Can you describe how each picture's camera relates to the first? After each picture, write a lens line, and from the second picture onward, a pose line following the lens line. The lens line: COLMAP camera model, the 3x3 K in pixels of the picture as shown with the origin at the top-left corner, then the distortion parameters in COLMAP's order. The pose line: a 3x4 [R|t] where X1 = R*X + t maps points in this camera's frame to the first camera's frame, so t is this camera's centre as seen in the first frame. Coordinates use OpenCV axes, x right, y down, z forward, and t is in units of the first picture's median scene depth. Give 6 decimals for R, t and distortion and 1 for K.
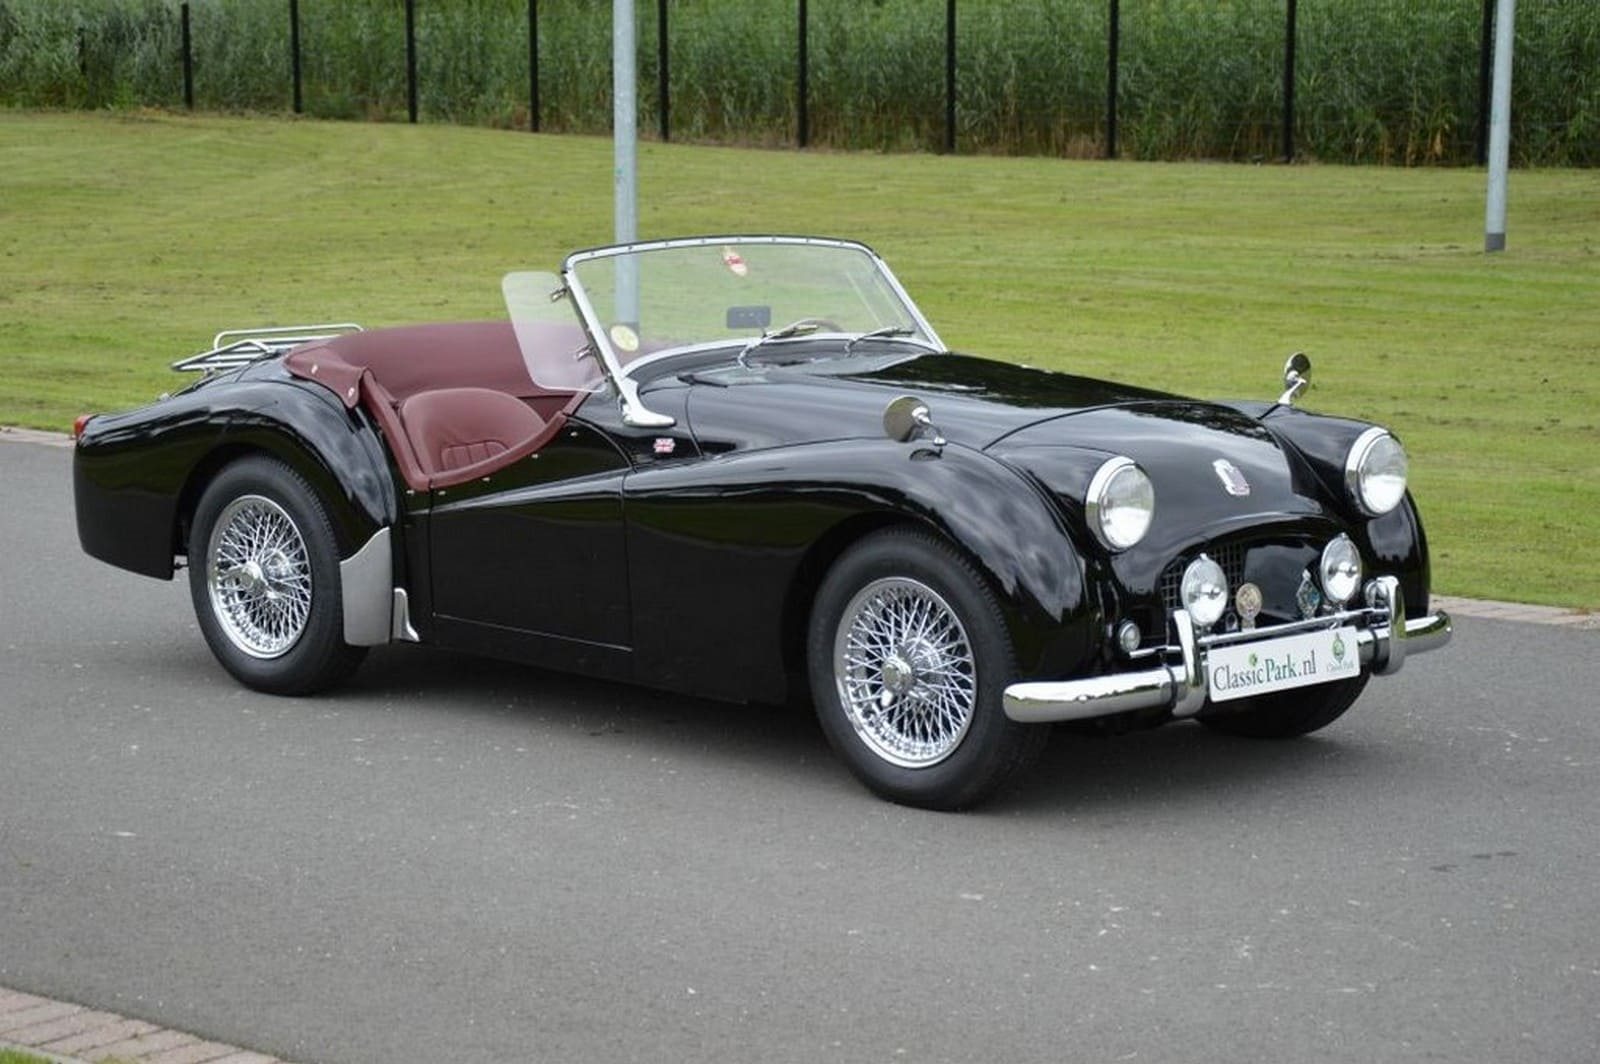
lens RADIAL K [[4034.0, 0, 815.0], [0, 4034.0, 537.6], [0, 0, 1]] dist [0.624147, 0.000000]
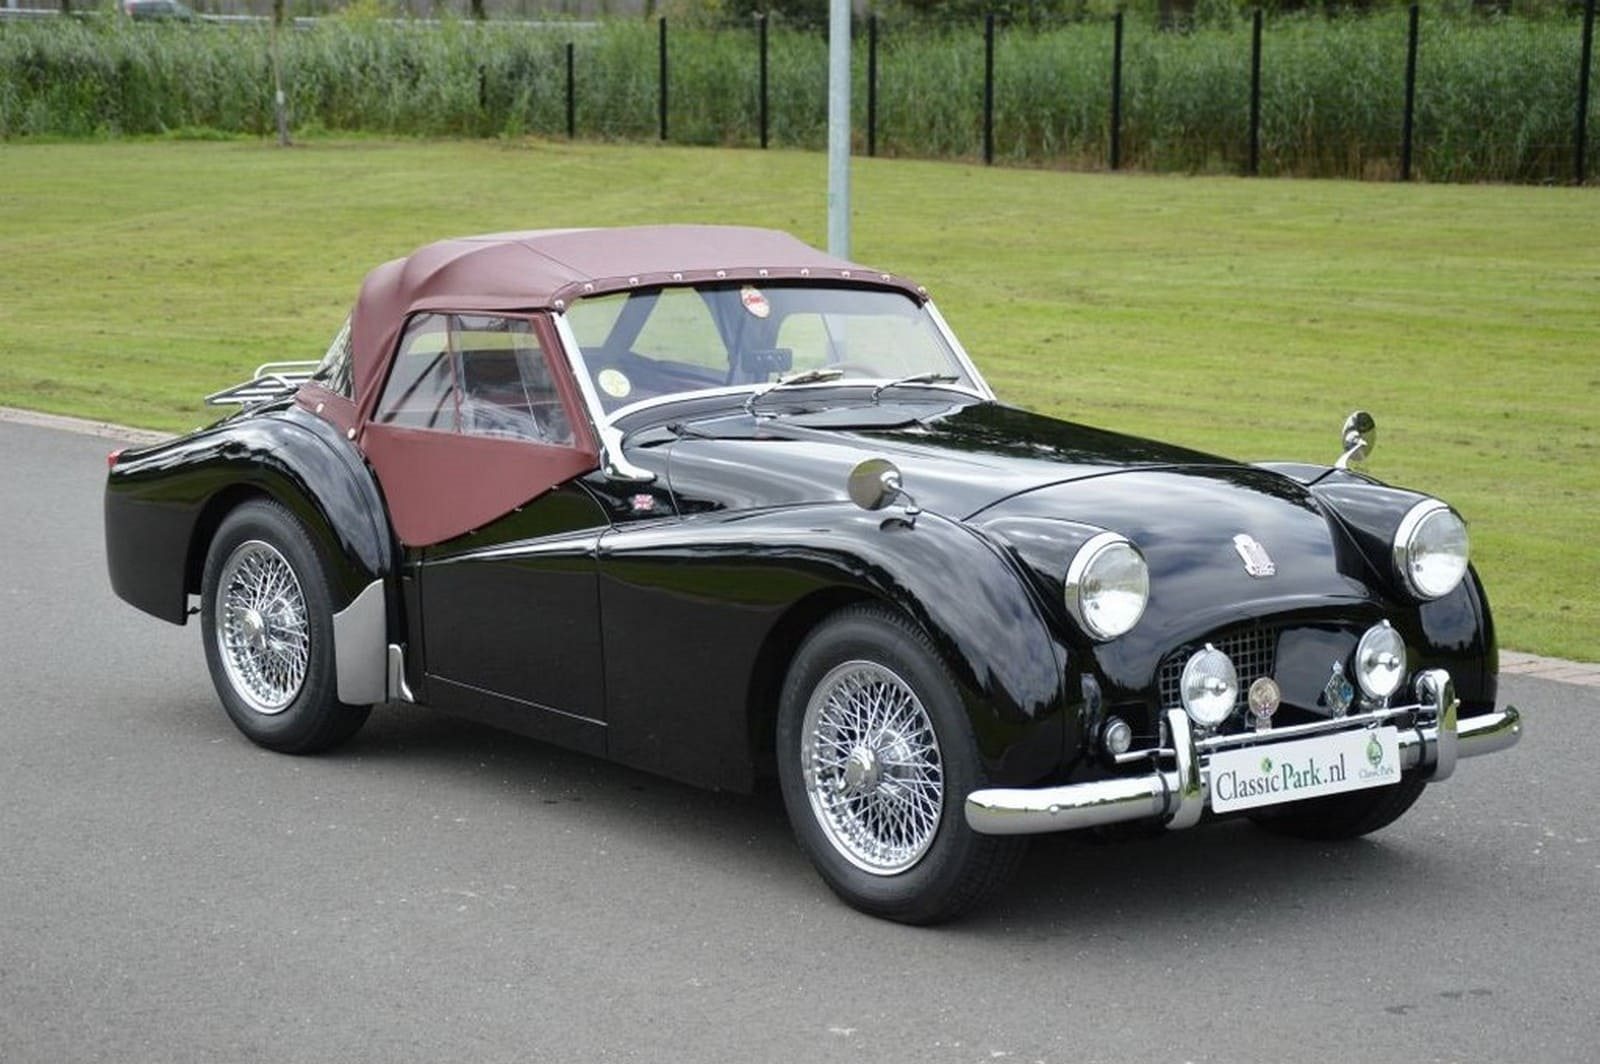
lens RADIAL K [[3535.6, 0, 806.3], [0, 3535.6, 519.3], [0, 0, 1]] dist [0.590231, 0.000000]
pose [[0.994313, 0.018574, -0.104864, 0.080904], [-0.018326, 0.999827, 0.003321, -0.021633], [0.104907, -0.001381, 0.994481, 0.200050]]
